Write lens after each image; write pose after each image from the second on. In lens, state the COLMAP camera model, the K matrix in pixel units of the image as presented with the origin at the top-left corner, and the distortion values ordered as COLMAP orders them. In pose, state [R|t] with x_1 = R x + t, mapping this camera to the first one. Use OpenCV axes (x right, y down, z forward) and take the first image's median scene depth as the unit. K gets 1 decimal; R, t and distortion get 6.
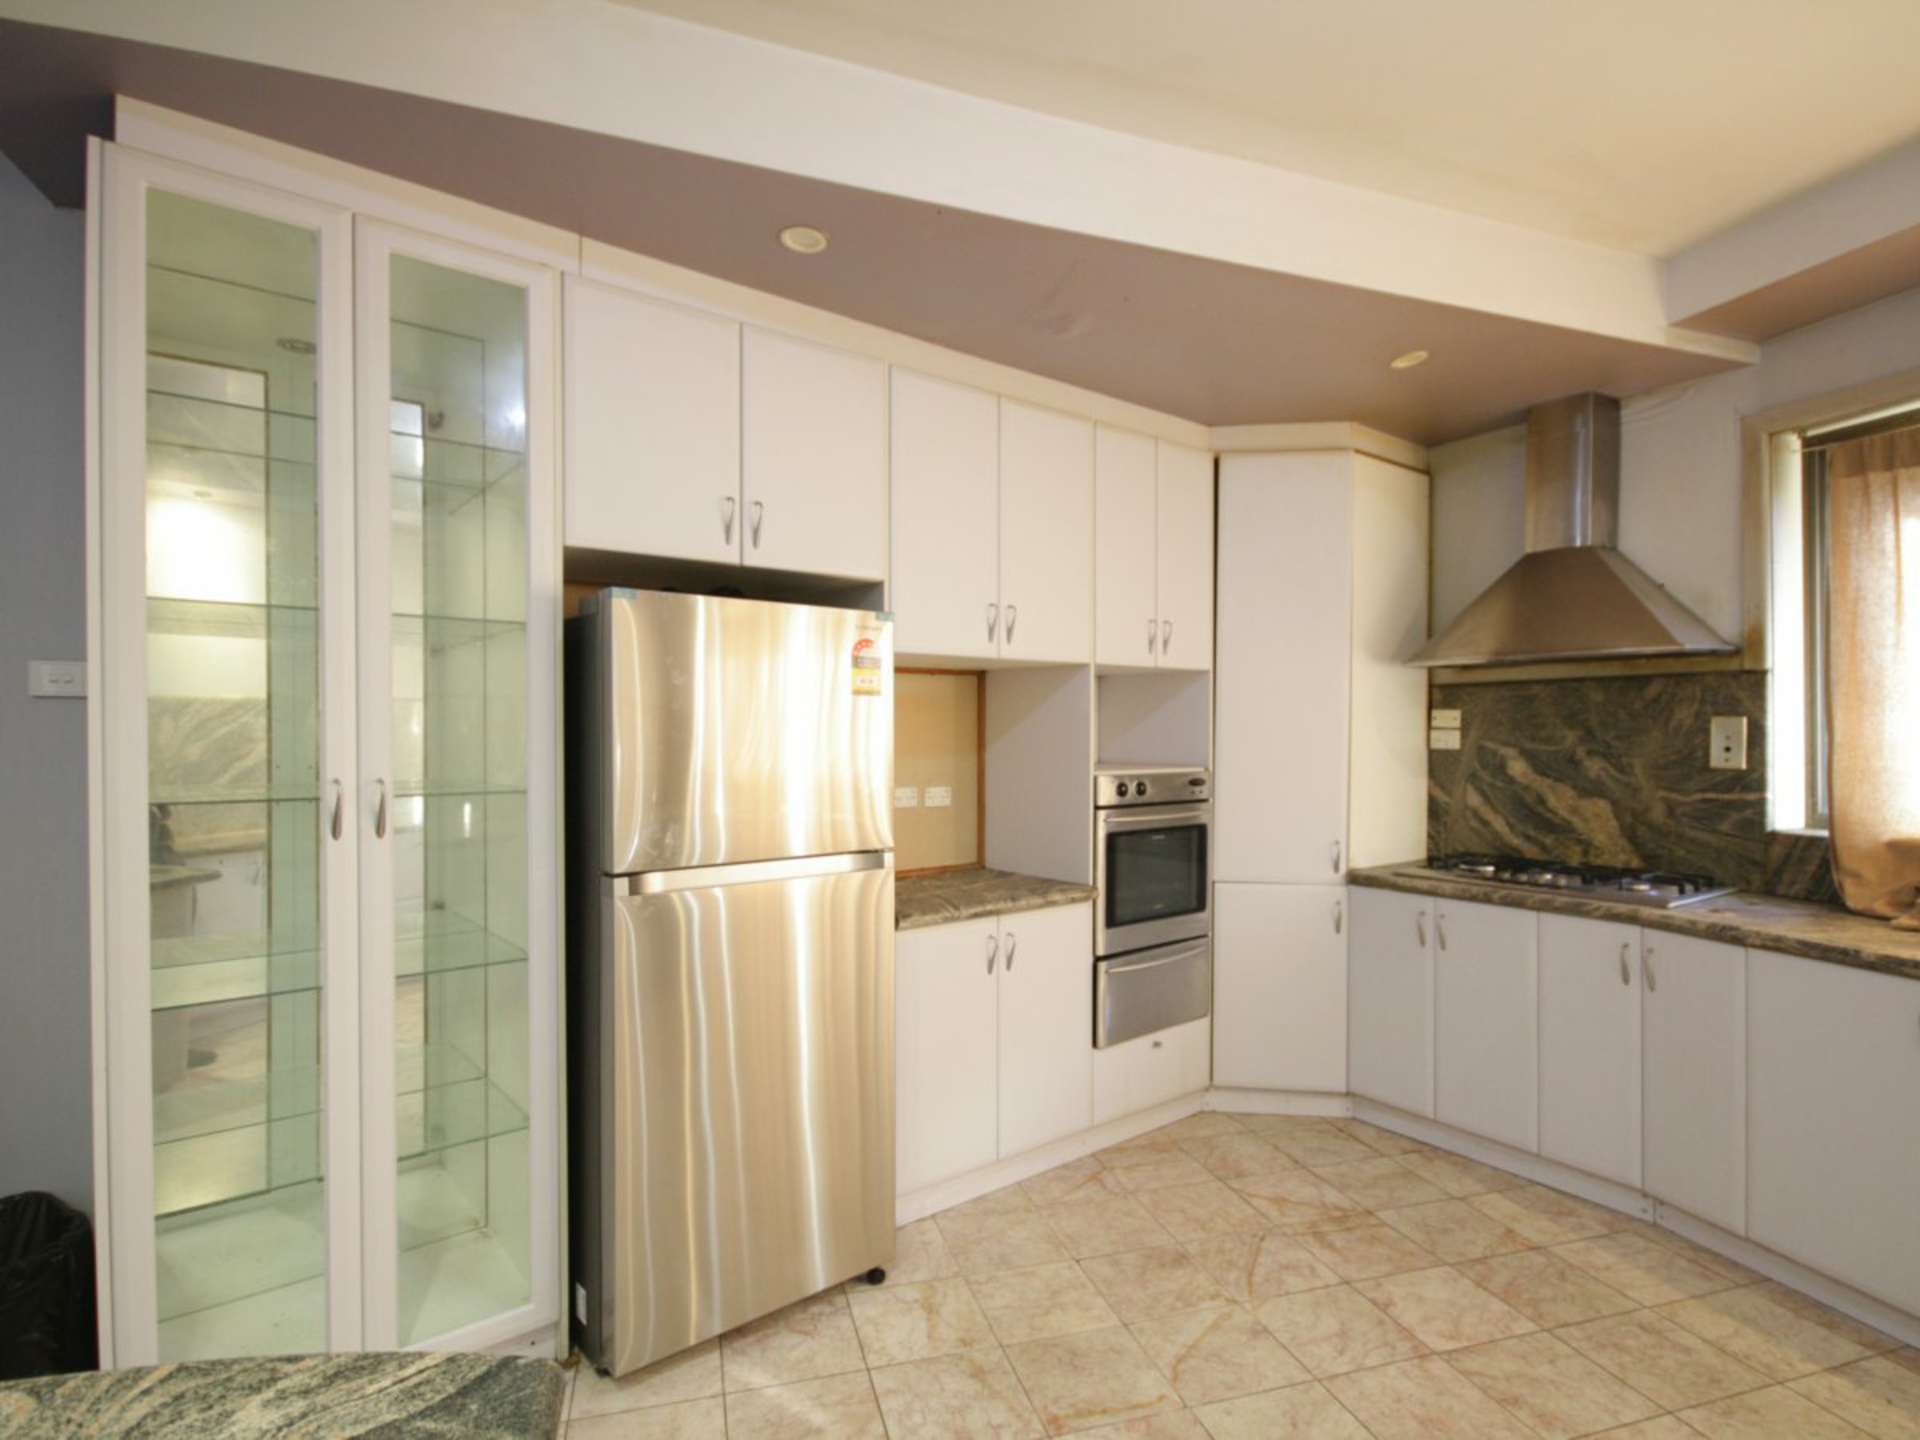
lens RADIAL K [[994.1, 0, 960.8], [0, 994.1, 741.2], [0, 0, 1]] dist [0.004111, -0.008313]
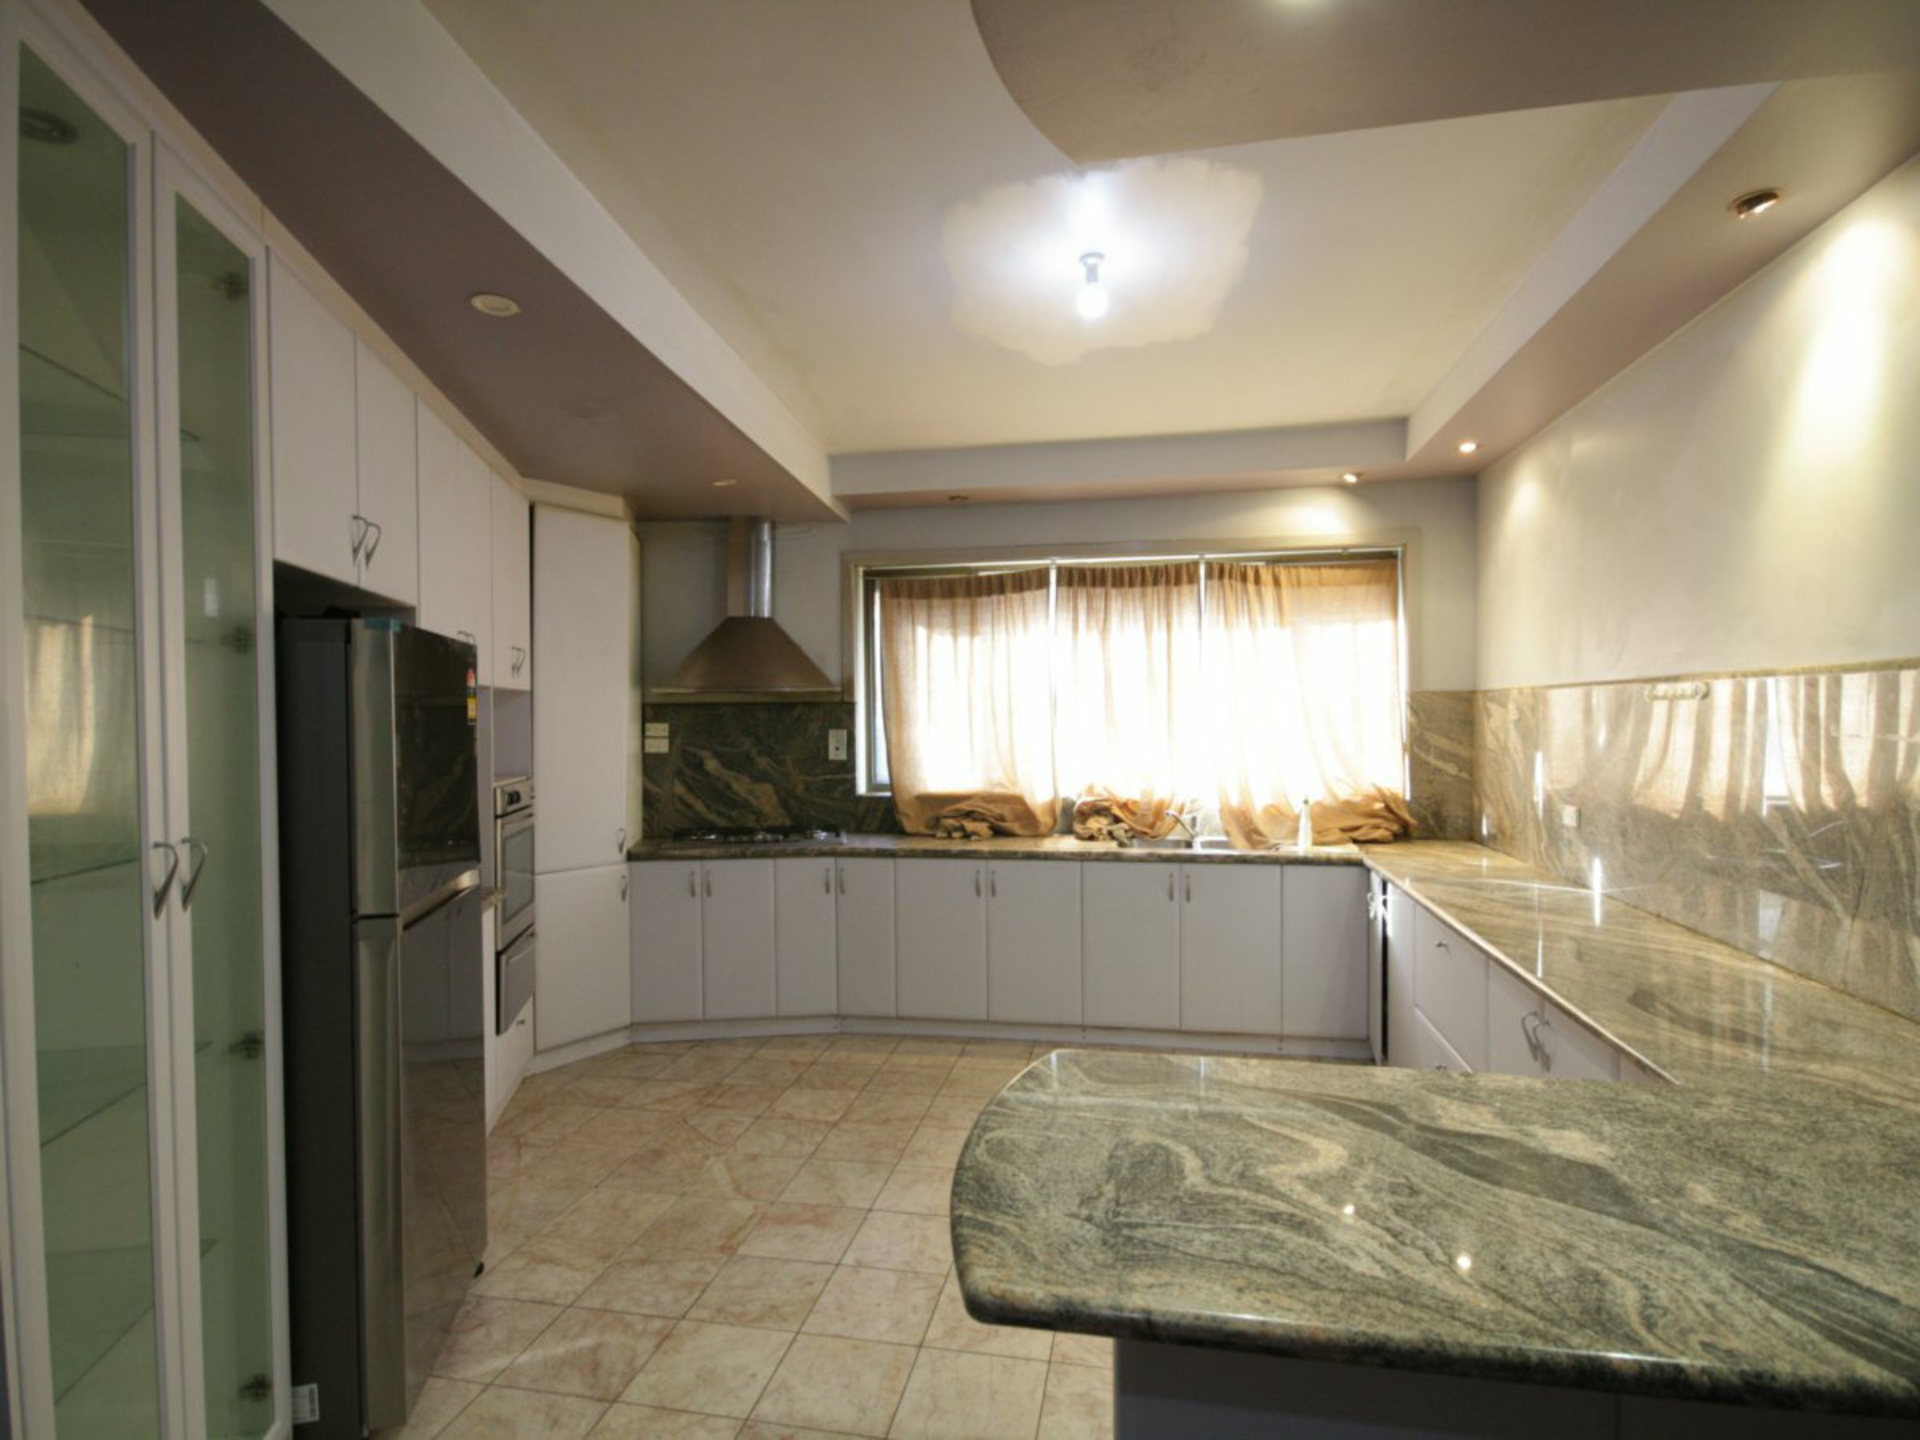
lens RADIAL K [[994.1, 0, 960.8], [0, 994.1, 741.2], [0, 0, 1]] dist [0.004111, -0.008313]
pose [[0.466833, -0.019841, 0.884123, -0.559038], [0.014721, 0.999784, 0.014664, -0.023689], [-0.884223, 0.006170, 0.467024, 0.027877]]
